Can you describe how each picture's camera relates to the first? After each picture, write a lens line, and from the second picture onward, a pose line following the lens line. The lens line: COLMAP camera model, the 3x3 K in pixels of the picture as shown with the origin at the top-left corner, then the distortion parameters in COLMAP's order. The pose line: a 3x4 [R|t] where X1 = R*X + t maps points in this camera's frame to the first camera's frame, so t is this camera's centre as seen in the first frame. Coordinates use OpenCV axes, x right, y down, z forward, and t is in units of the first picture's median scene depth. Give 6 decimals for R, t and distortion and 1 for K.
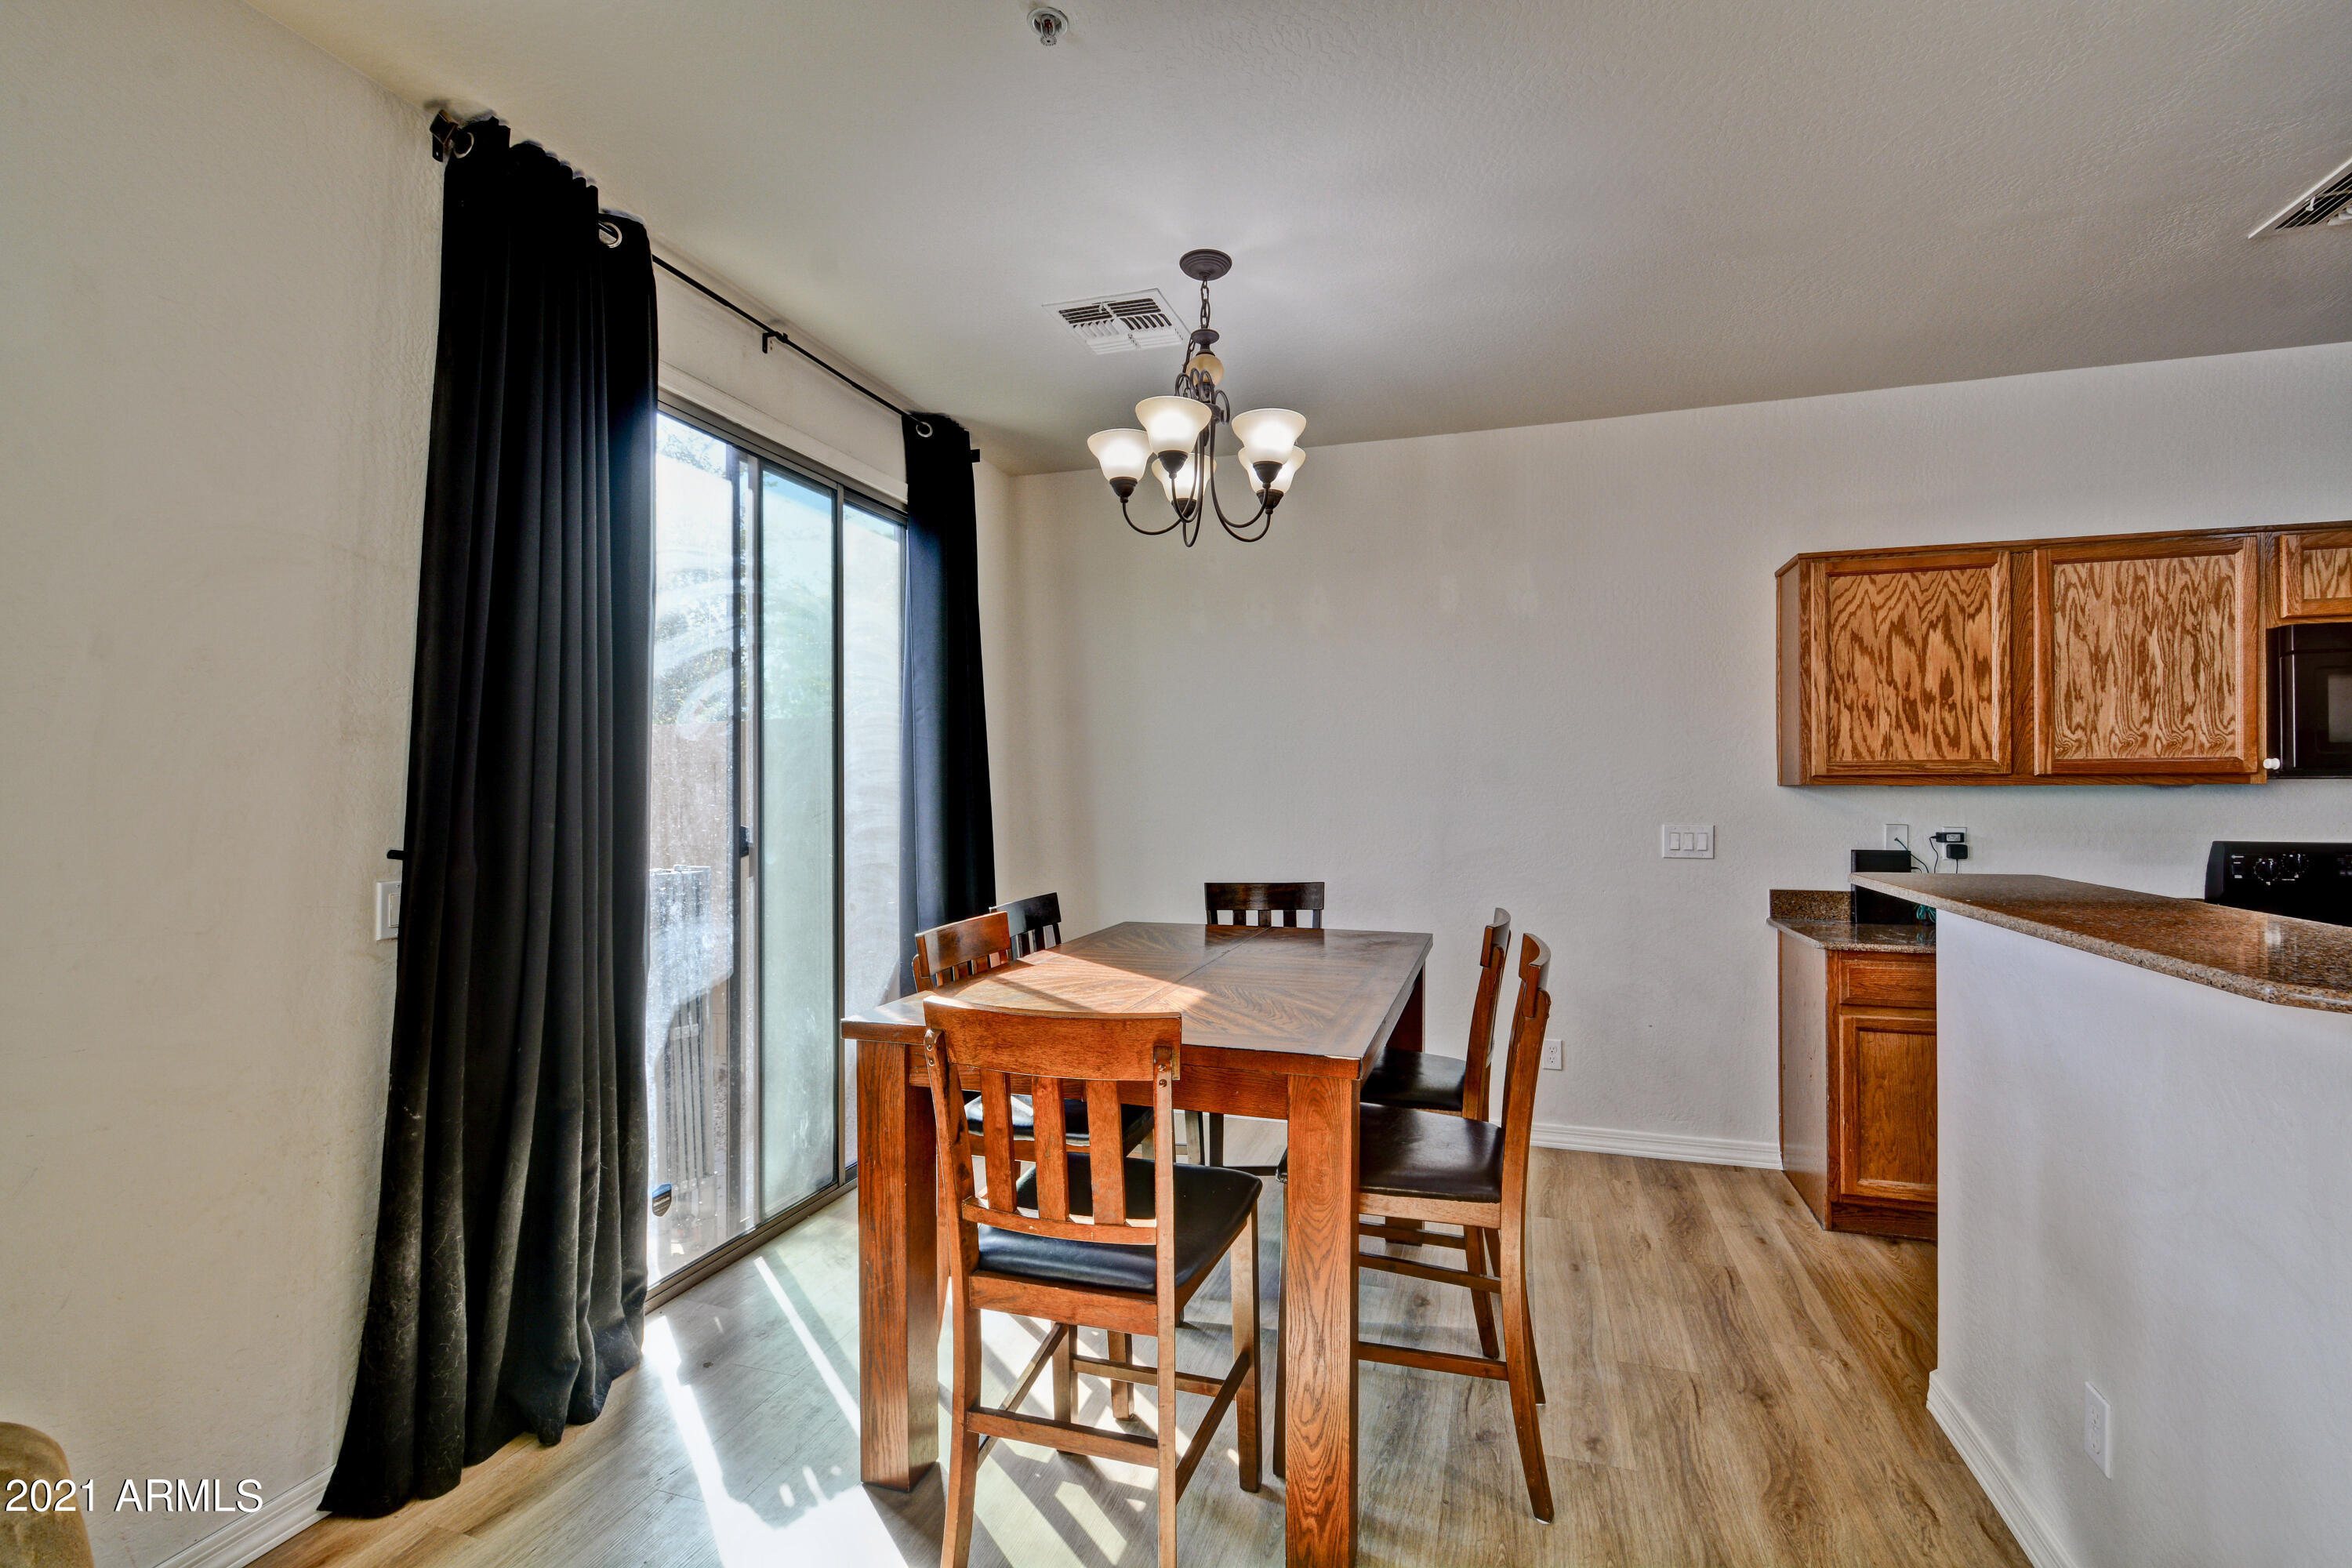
lens RADIAL K [[1044.3, 0, 1191.3], [0, 1044.3, 793.3], [0, 0, 1]] dist [0.002271, -0.004931]
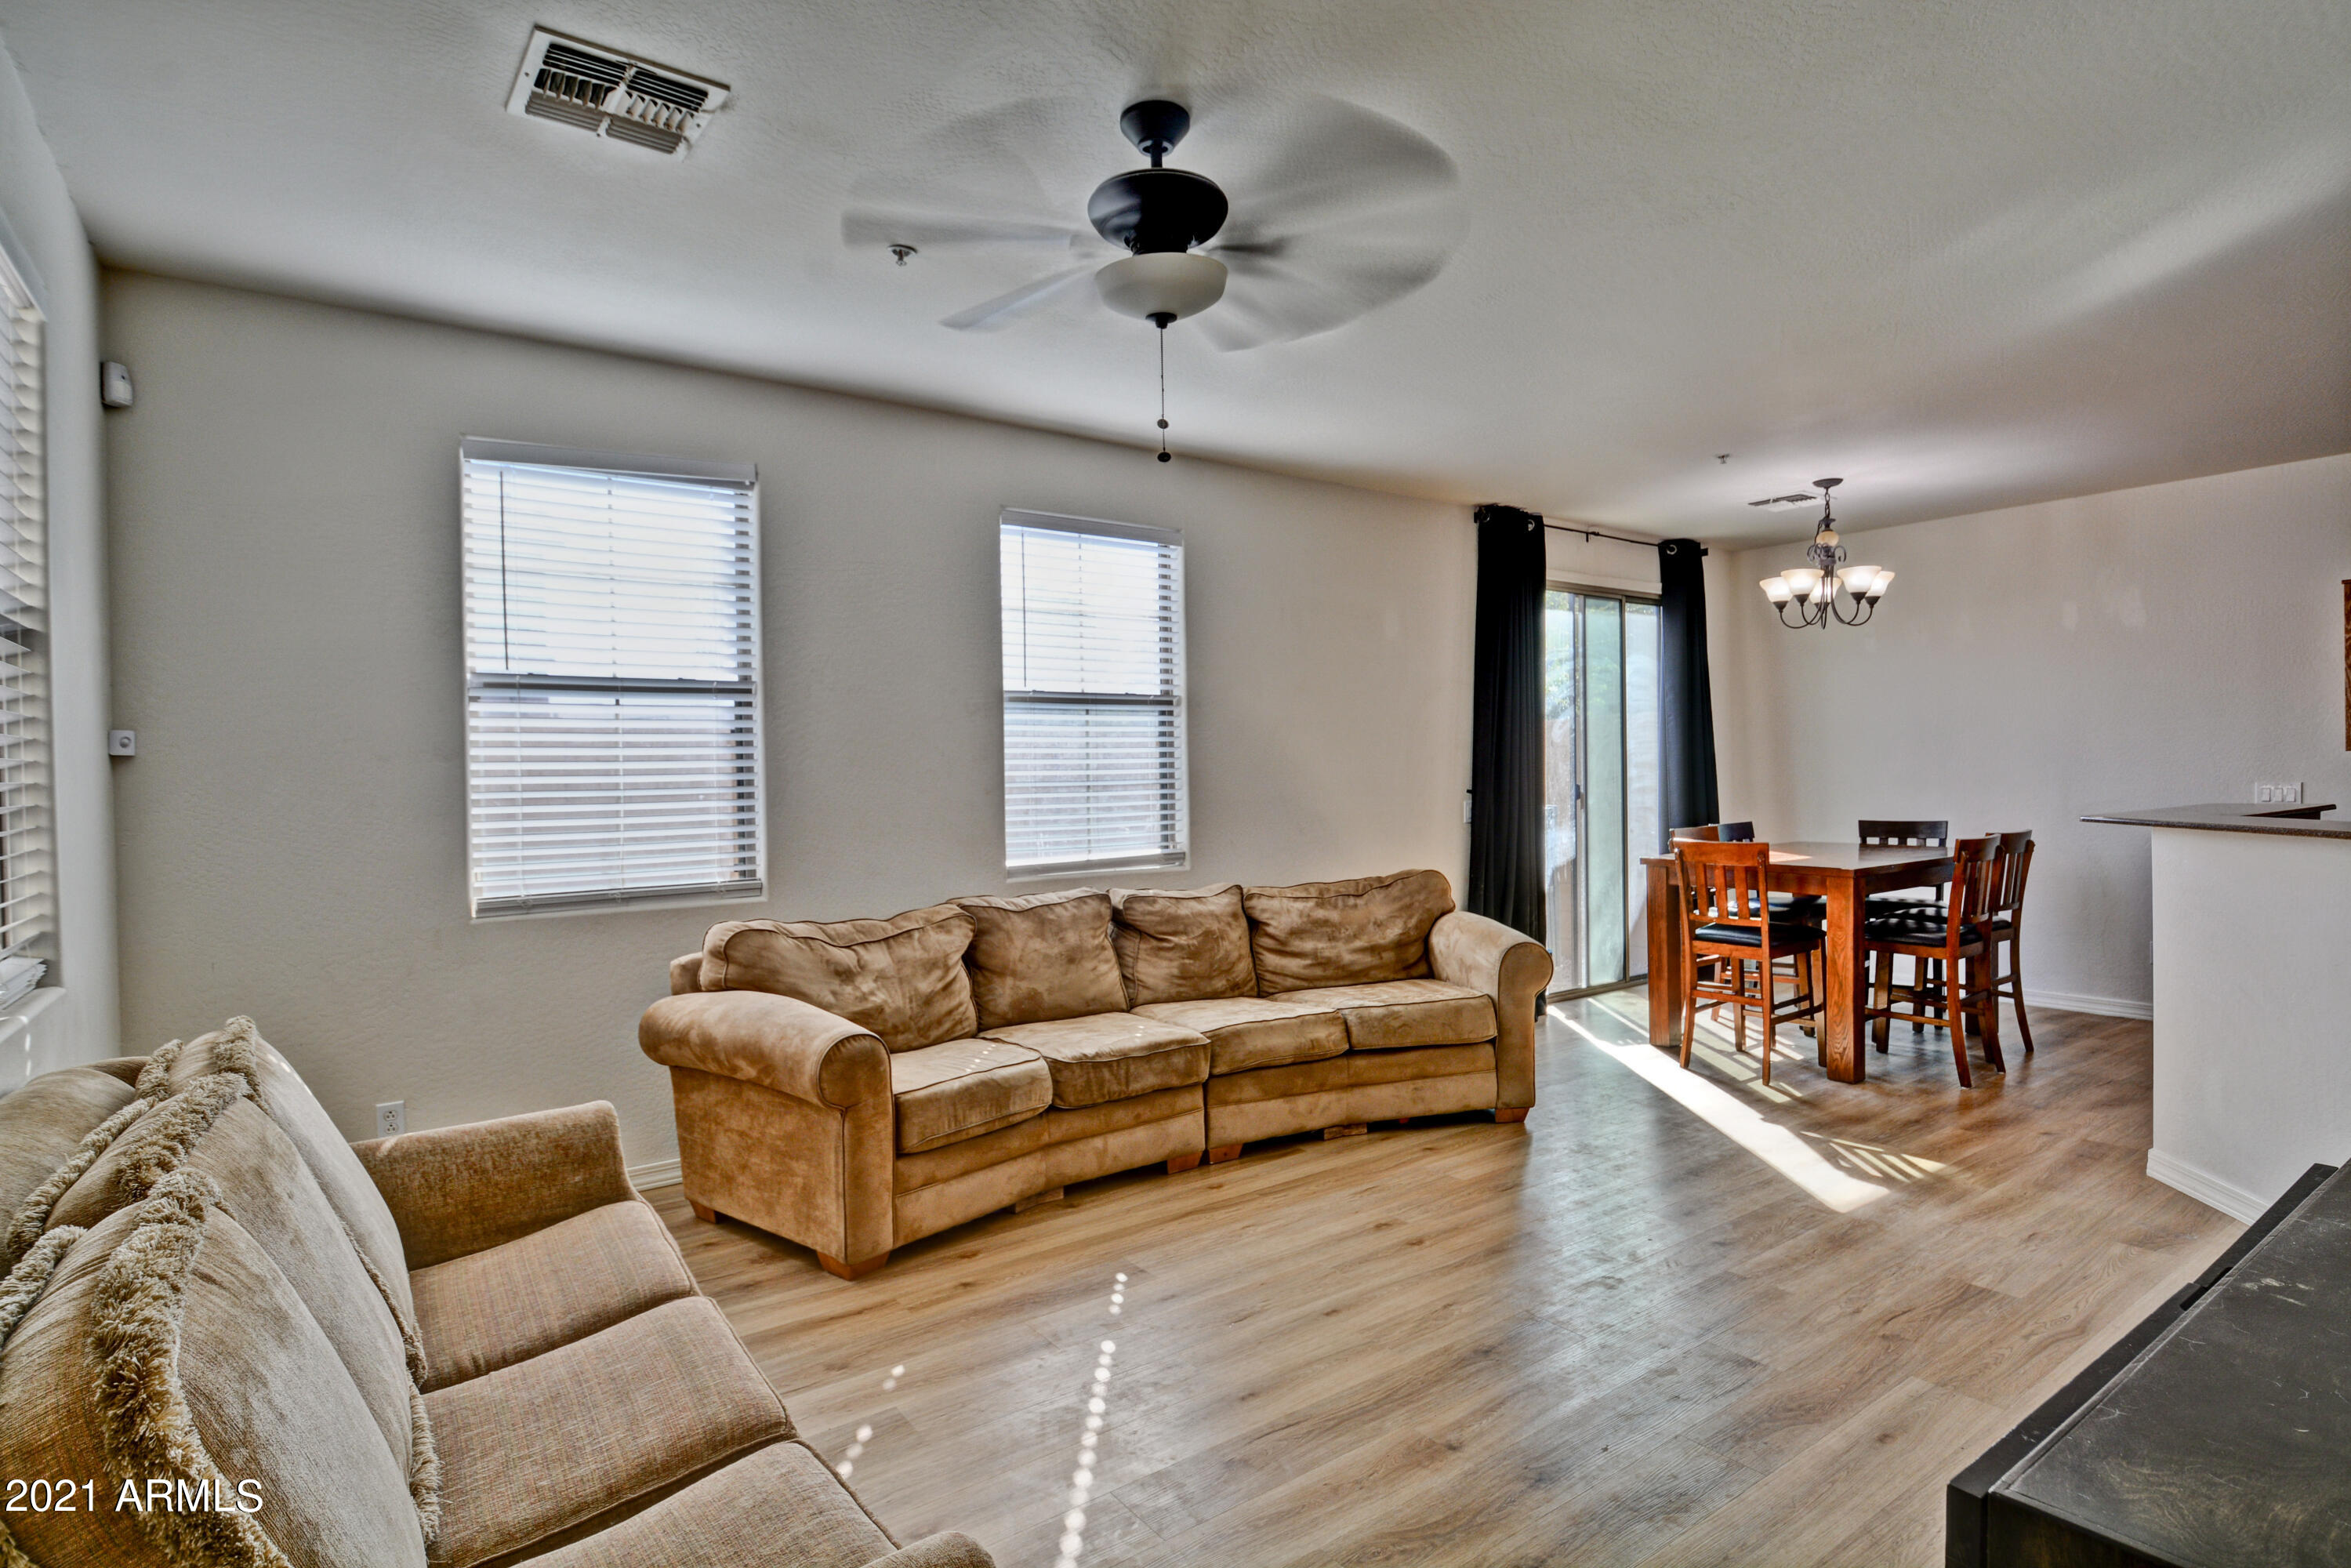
lens RADIAL K [[1170.3, 0, 1175.5], [0, 1170.3, 784.0], [0, 0, 1]] dist [-0.030401, 0.000098]
pose [[0.792889, -0.006543, -0.609331, 0.301501], [0.014553, 0.999860, 0.008201, 0.002520], [0.609192, -0.015370, 0.792874, -1.178298]]
